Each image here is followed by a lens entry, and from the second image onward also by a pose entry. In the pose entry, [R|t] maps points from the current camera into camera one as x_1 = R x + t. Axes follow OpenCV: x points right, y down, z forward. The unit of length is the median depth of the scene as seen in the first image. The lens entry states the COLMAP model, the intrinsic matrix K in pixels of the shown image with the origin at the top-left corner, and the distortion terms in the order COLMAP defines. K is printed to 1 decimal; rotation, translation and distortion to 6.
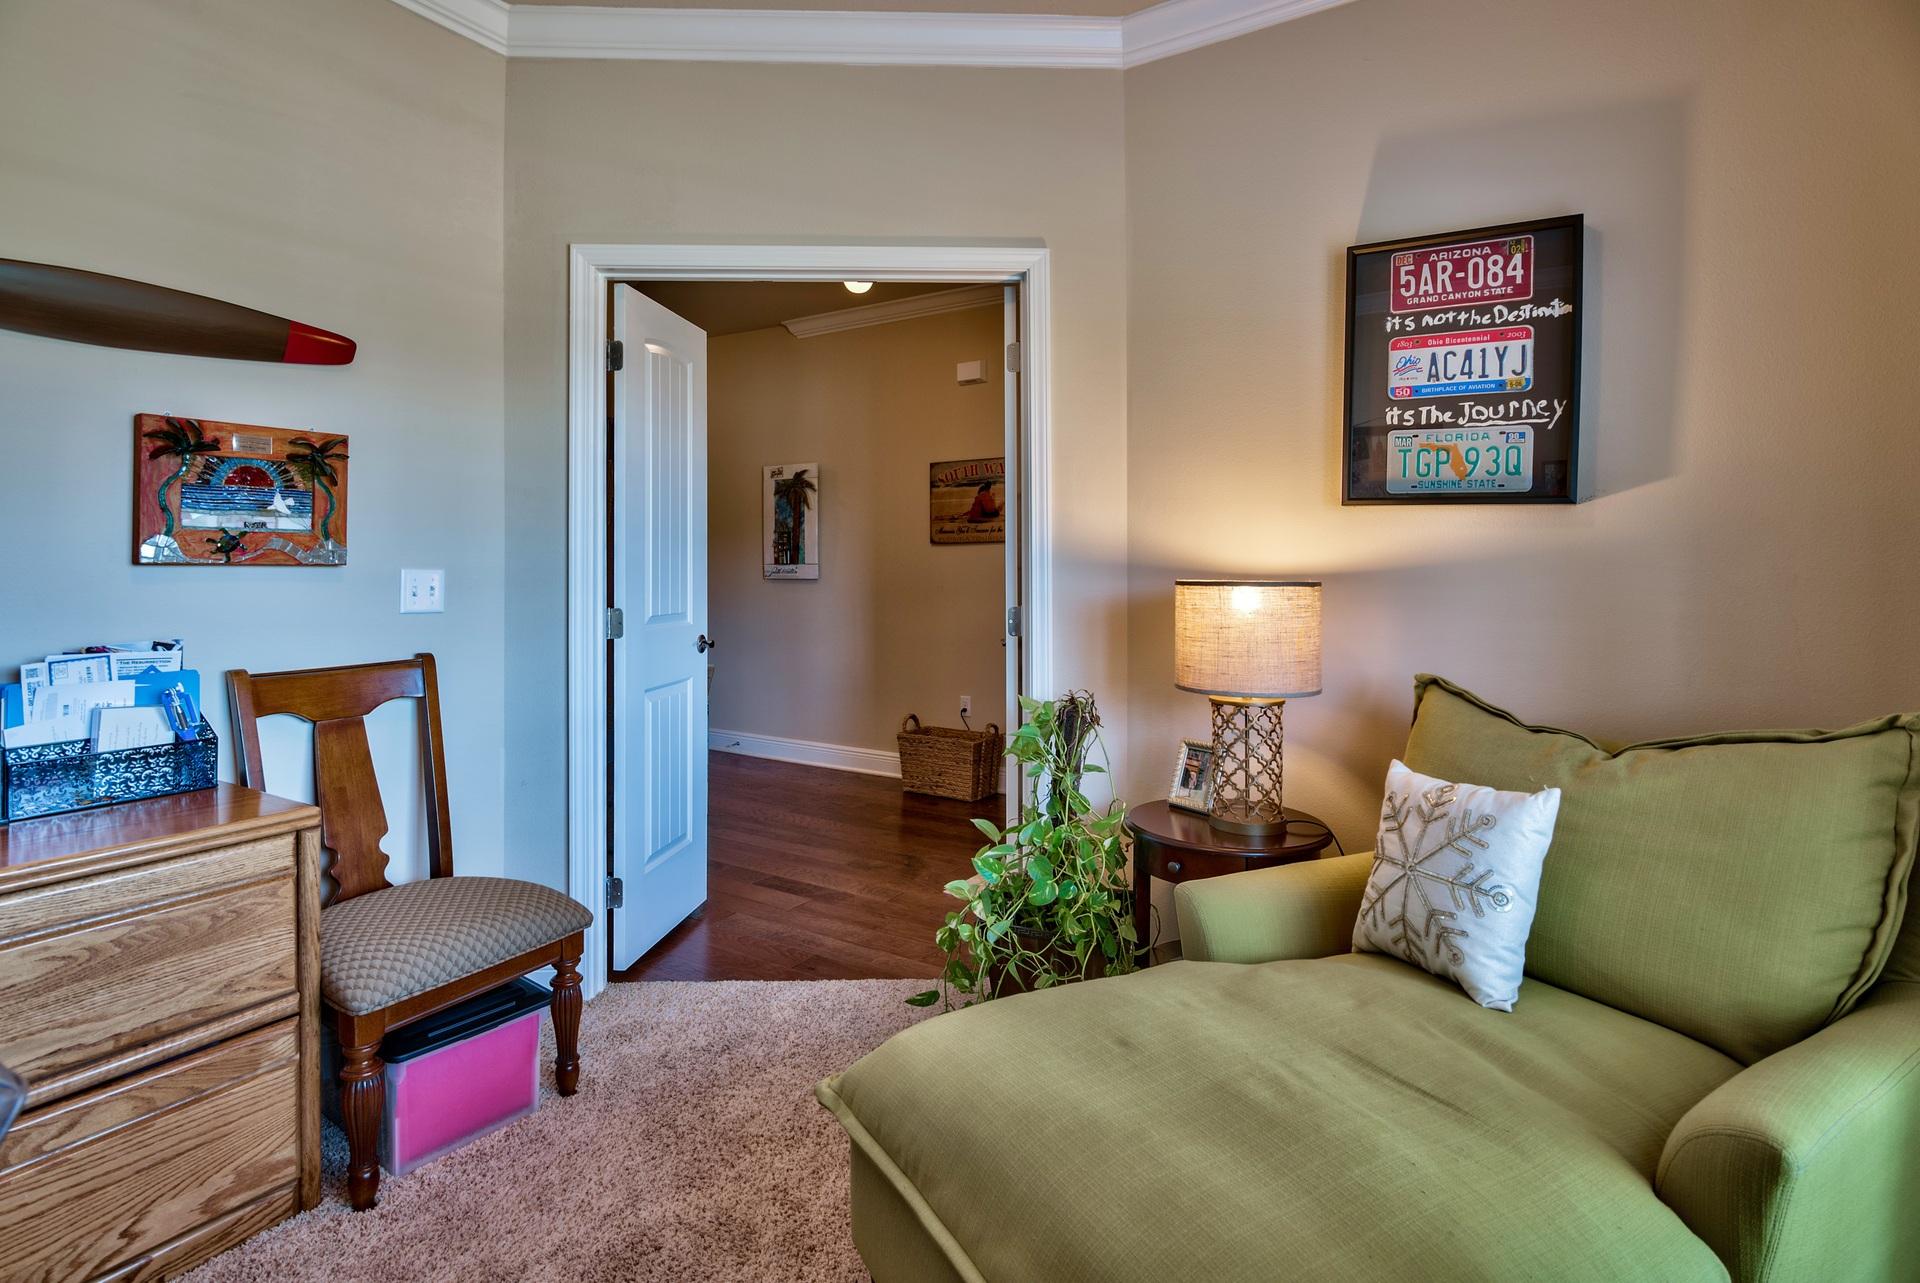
lens RADIAL K [[950.5, 0, 911.2], [0, 950.5, 549.2], [0, 0, 1]] dist [-0.002112, -0.001288]
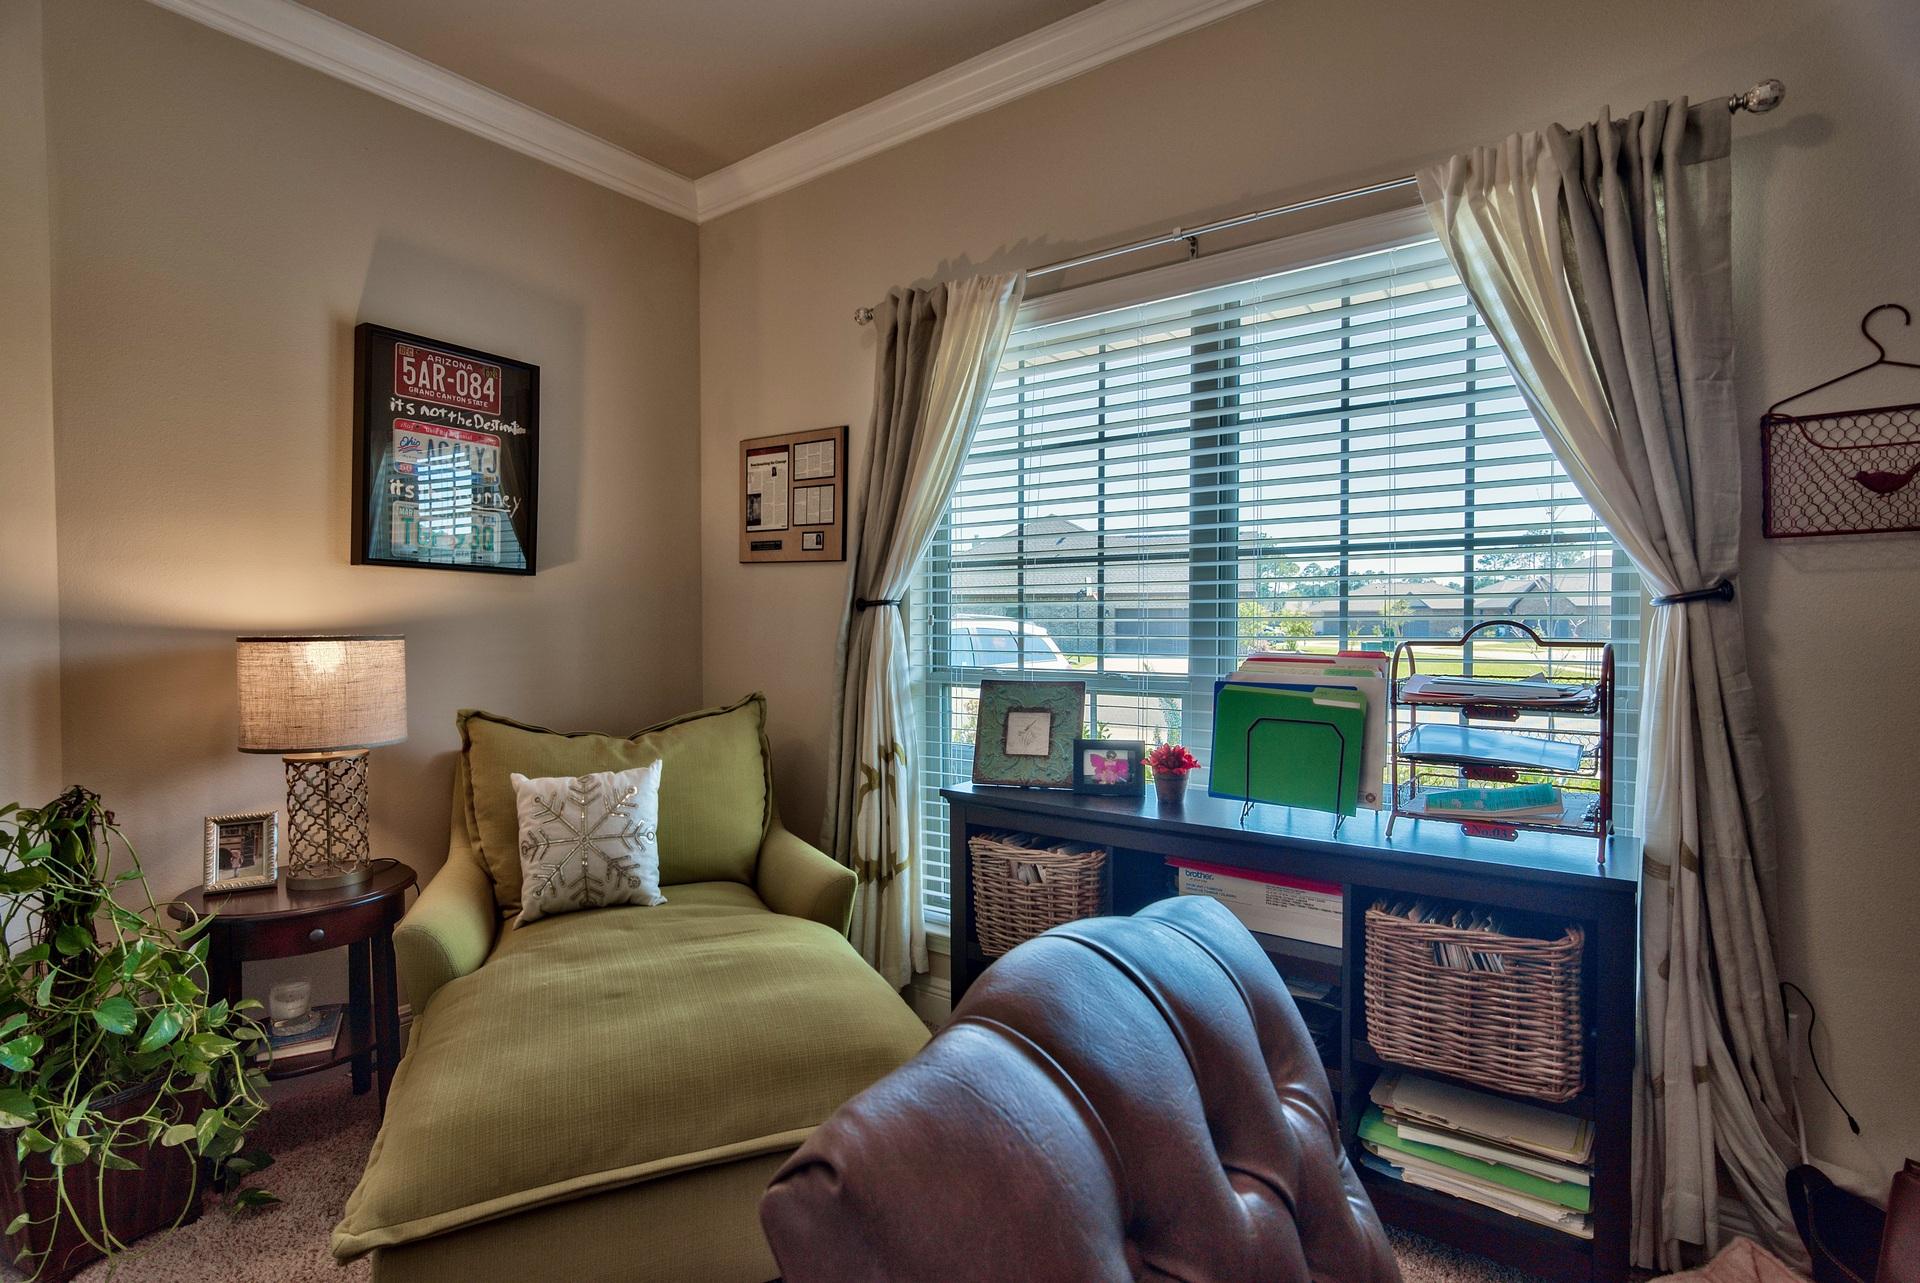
lens RADIAL K [[950.5, 0, 954.7], [0, 950.5, 635.8], [0, 0, 1]] dist [-0.002112, -0.001288]
pose [[0.060284, -0.017768, 0.998023, -0.599647], [-0.013490, 0.999736, 0.018614, 0.005508], [-0.998090, -0.014585, 0.060029, 0.283689]]
